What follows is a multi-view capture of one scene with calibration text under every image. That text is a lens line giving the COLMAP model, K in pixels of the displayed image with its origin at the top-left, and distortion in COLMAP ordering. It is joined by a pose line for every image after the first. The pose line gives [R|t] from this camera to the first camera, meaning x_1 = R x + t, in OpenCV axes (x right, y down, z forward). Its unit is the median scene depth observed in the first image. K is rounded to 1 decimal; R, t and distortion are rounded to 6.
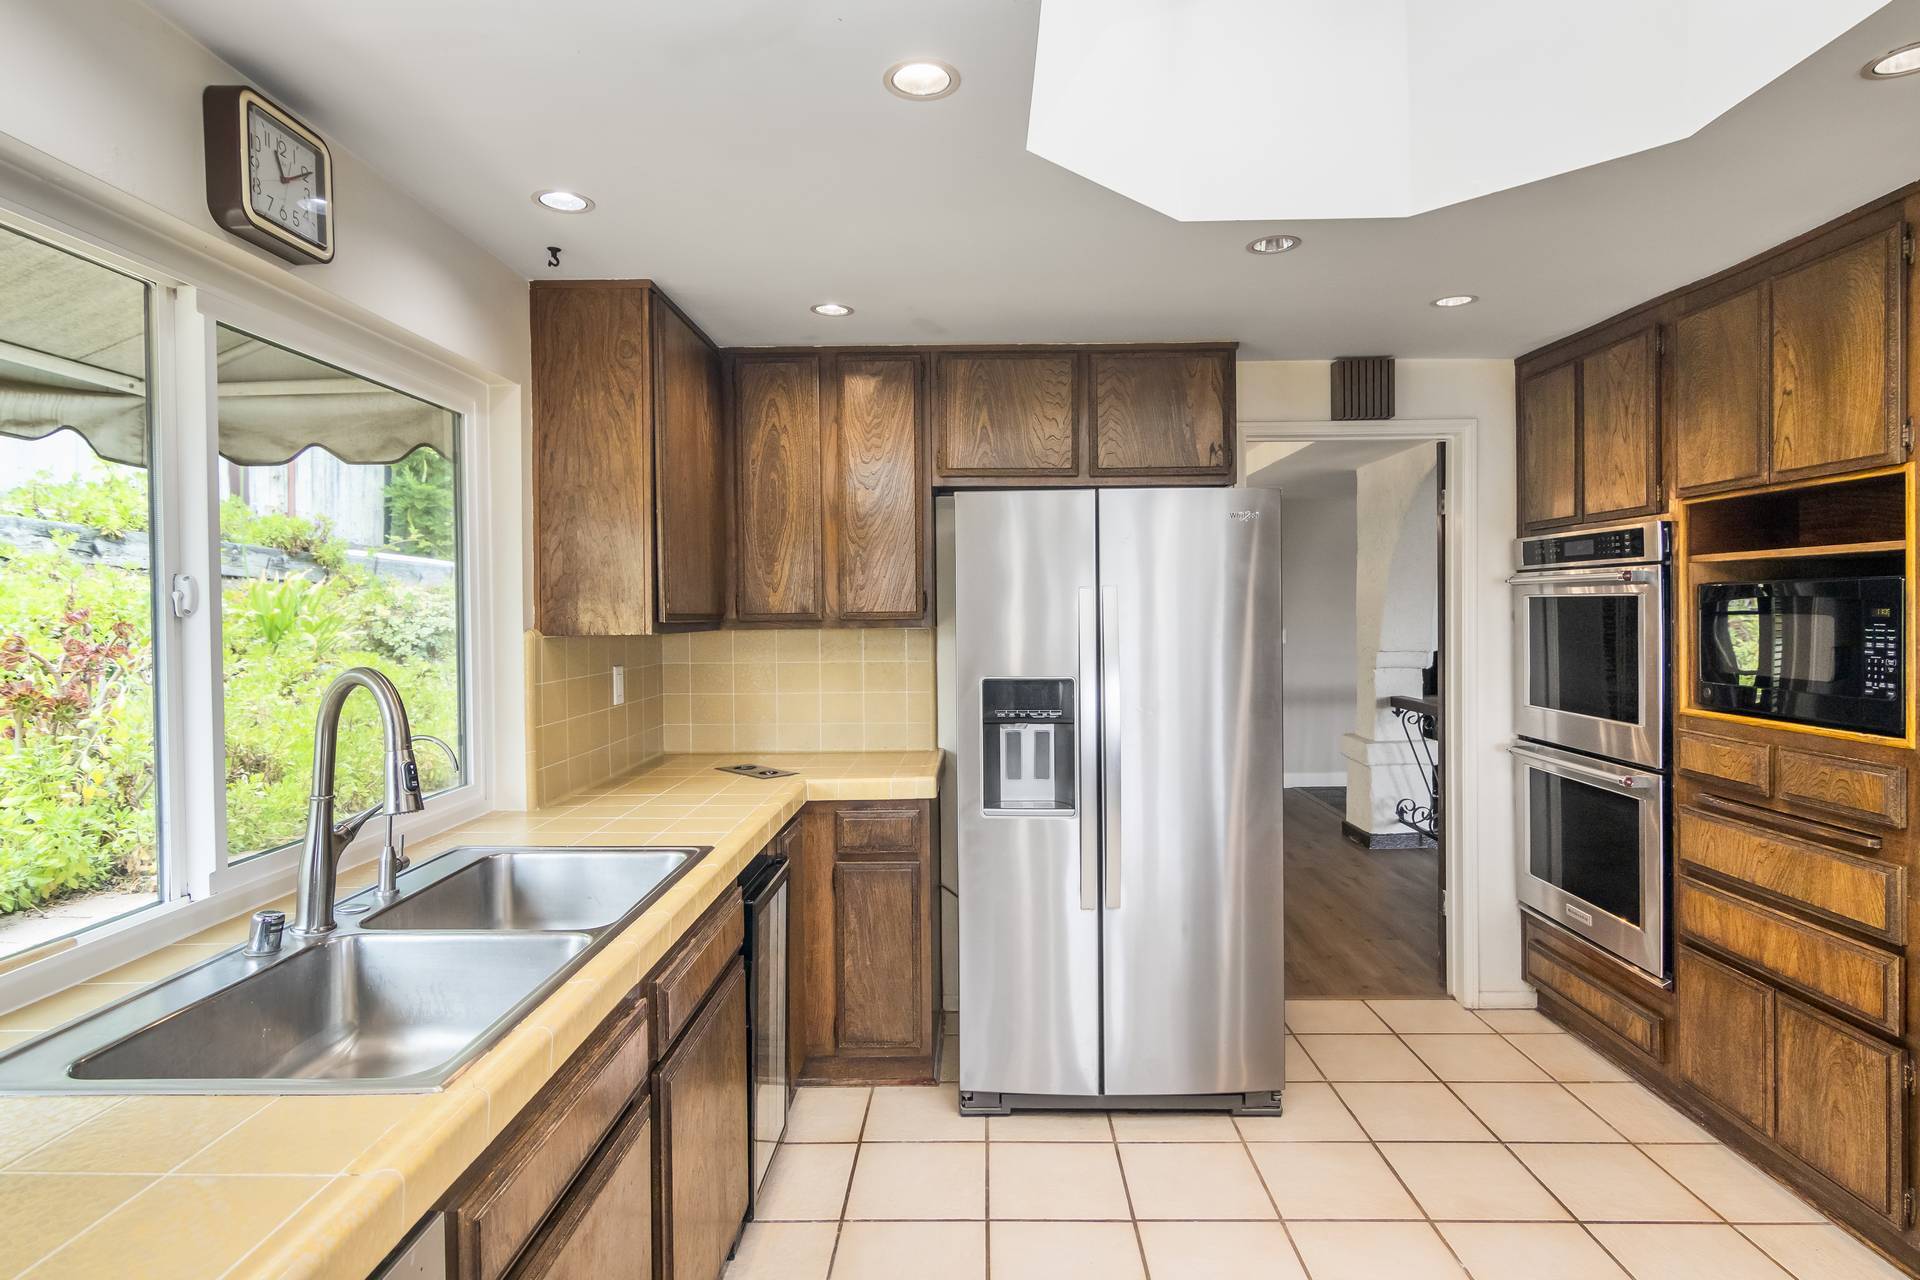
lens RADIAL K [[992.7, 0, 921.0], [0, 992.7, 631.0], [0, 0, 1]] dist [0.005865, 0.000072]
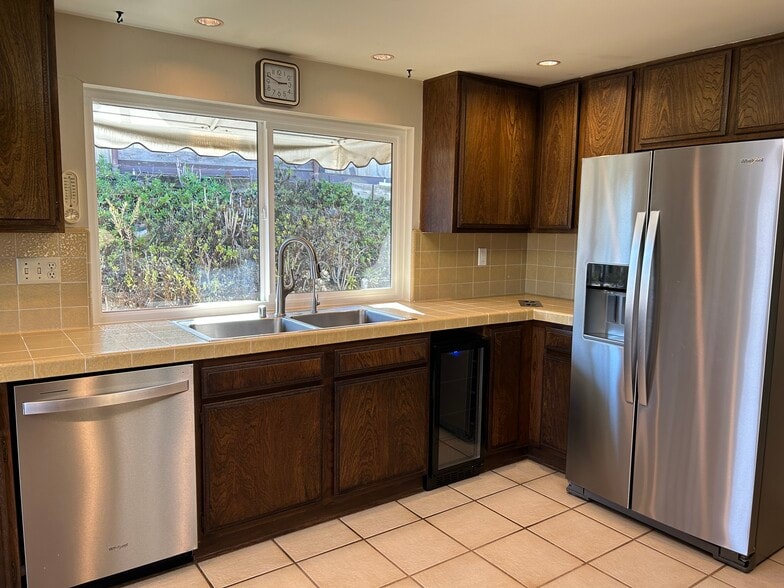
lens RADIAL K [[589.2, 0, 391.6], [0, 589.2, 292.6], [0, 0, 1]] dist [0.042522, -0.039983]
pose [[0.595495, 0.110632, -0.795705, 0.599037], [-0.035839, 0.993145, 0.111262, -0.004350], [0.802559, -0.037738, 0.595378, 0.063942]]
